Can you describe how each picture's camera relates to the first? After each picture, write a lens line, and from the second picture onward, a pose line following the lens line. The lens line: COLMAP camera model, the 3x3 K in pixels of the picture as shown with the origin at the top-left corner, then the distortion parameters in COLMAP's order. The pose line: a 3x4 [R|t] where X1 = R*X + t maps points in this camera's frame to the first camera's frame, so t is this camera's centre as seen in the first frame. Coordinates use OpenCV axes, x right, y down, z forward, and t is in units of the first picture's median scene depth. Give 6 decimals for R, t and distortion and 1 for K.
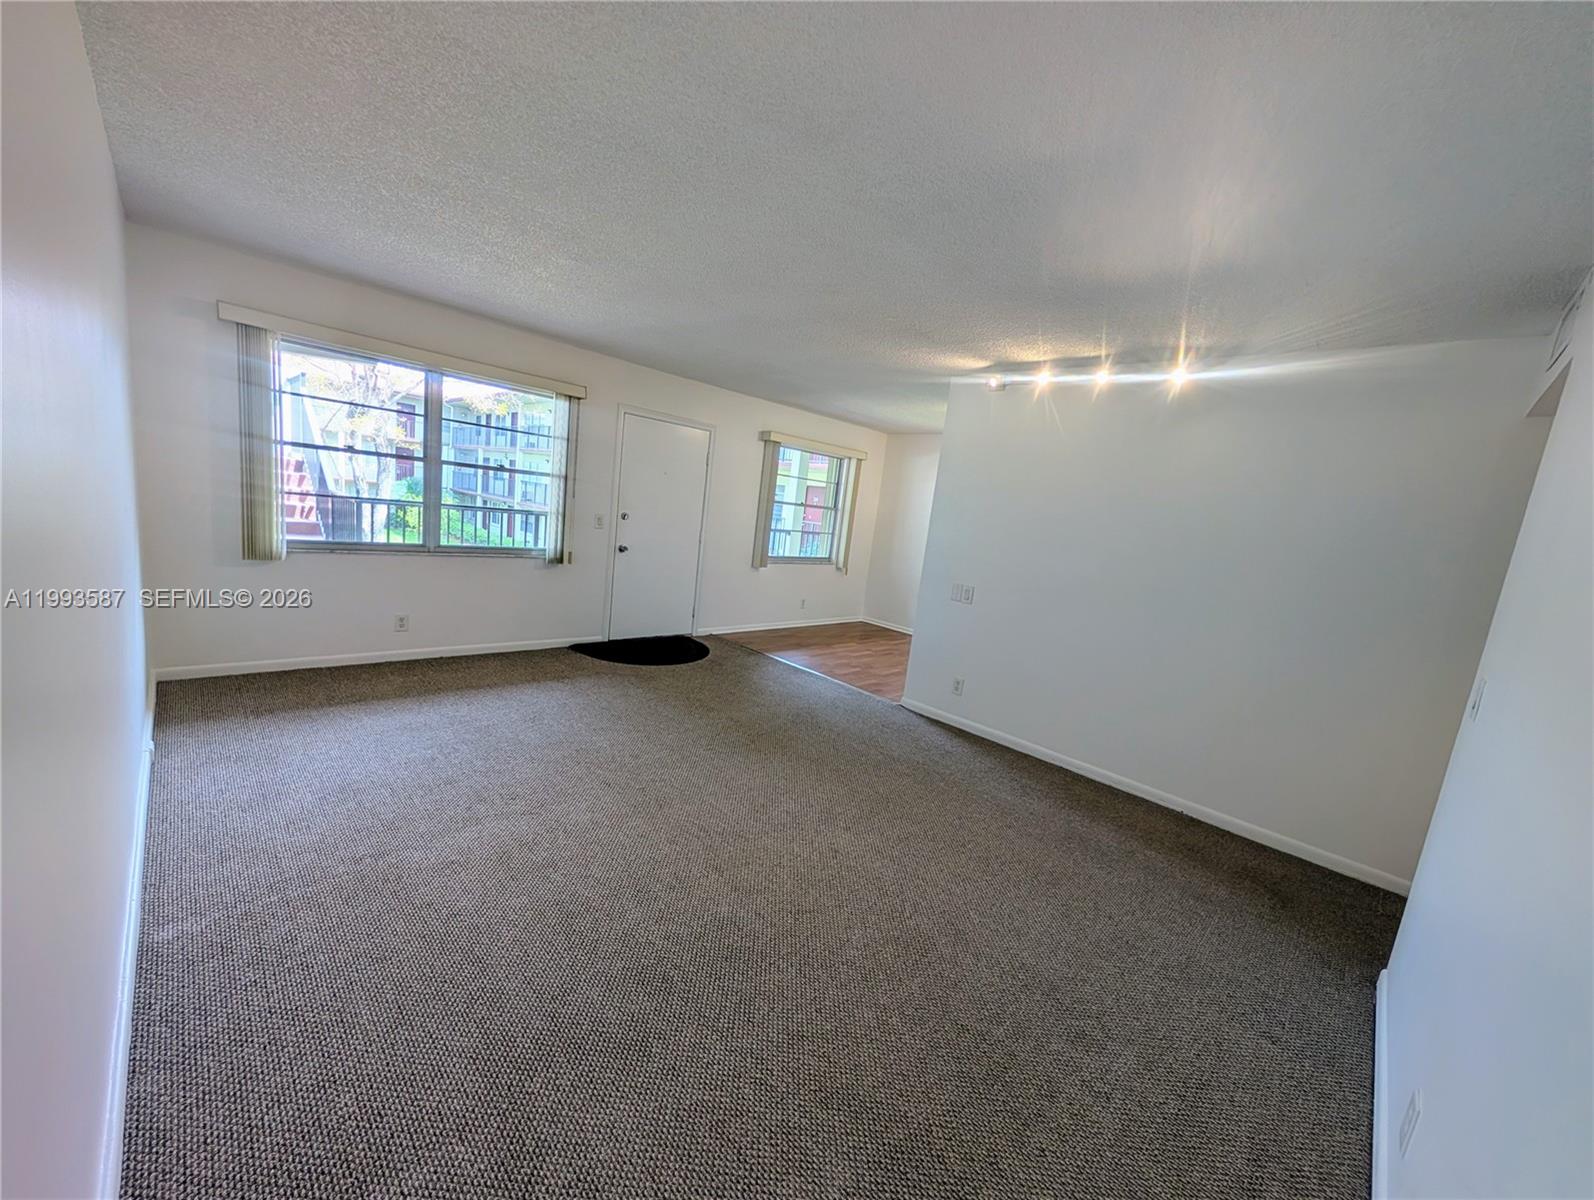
lens RADIAL K [[609.2, 0, 797.0], [0, 609.2, 600.0], [0, 0, 1]] dist [-0.000399, -0.000012]
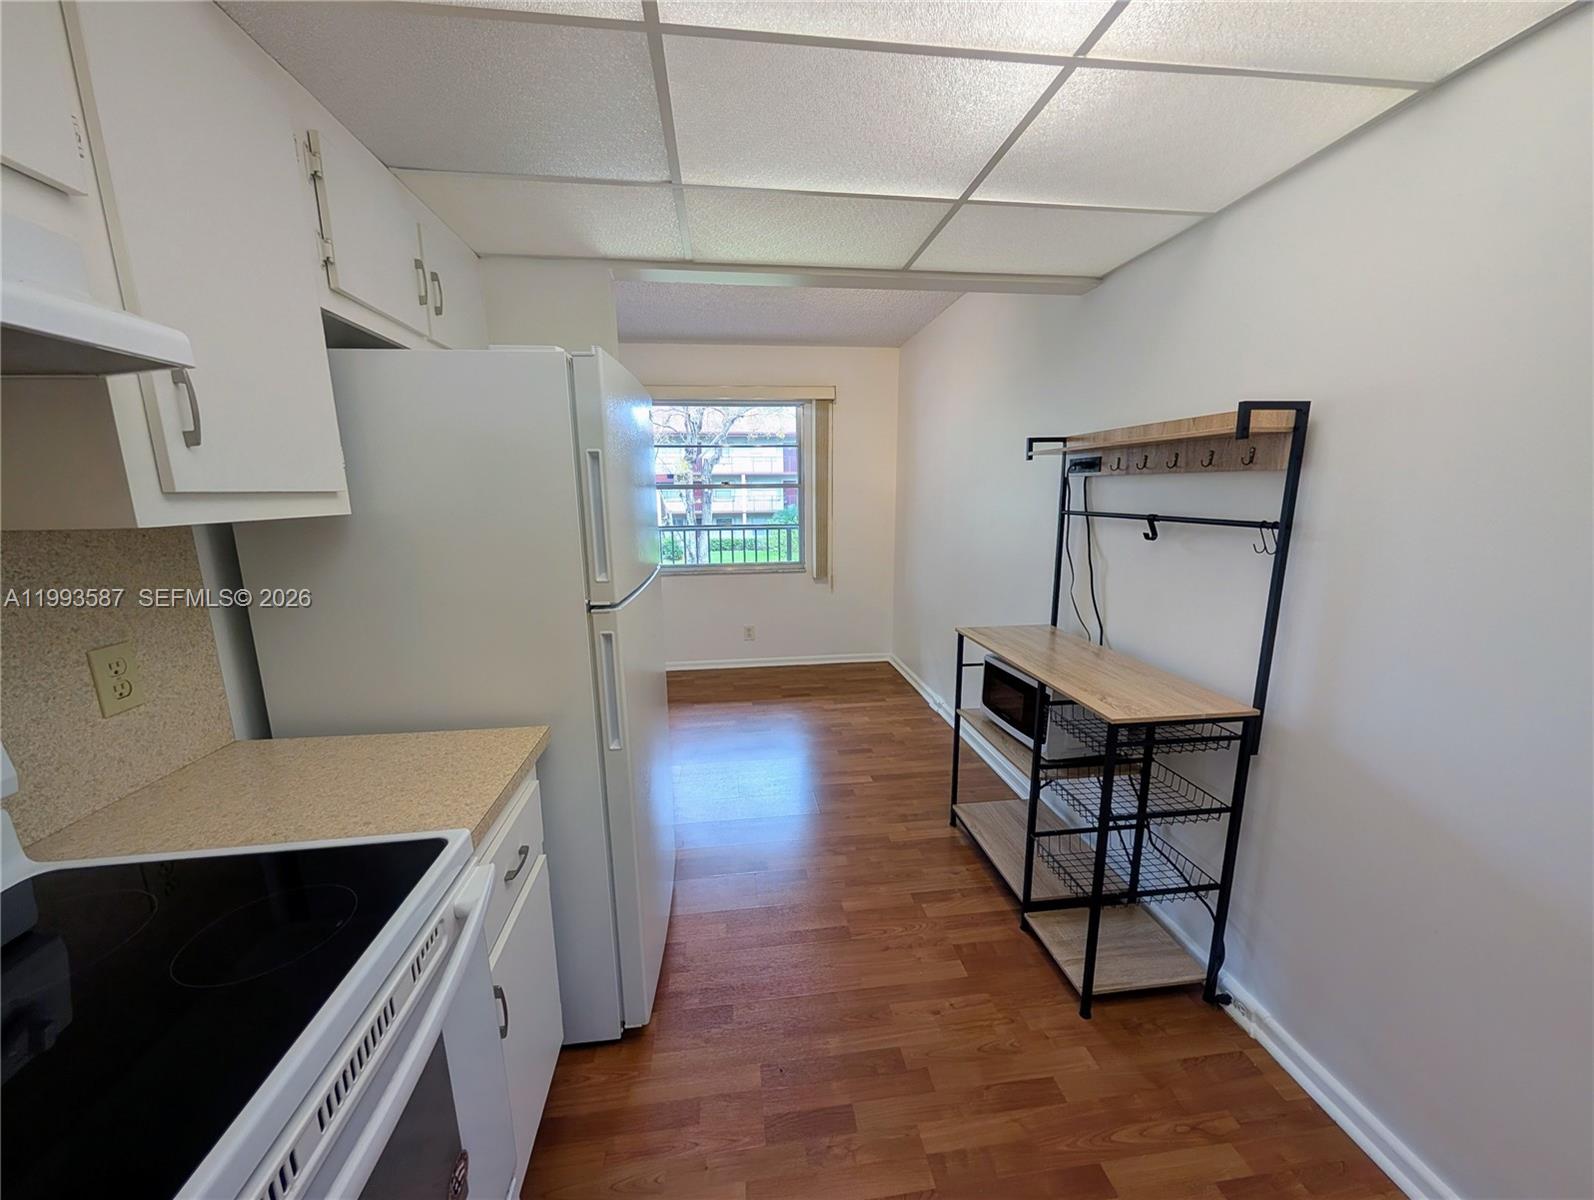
lens RADIAL K [[609.2, 0, 797.0], [0, 609.2, 600.0], [0, 0, 1]] dist [-0.000399, -0.000012]
pose [[0.779214, -0.012592, -0.626632, 0.184278], [0.003882, 0.999876, -0.015265, -0.007860], [0.626746, 0.009462, 0.779166, 0.208297]]
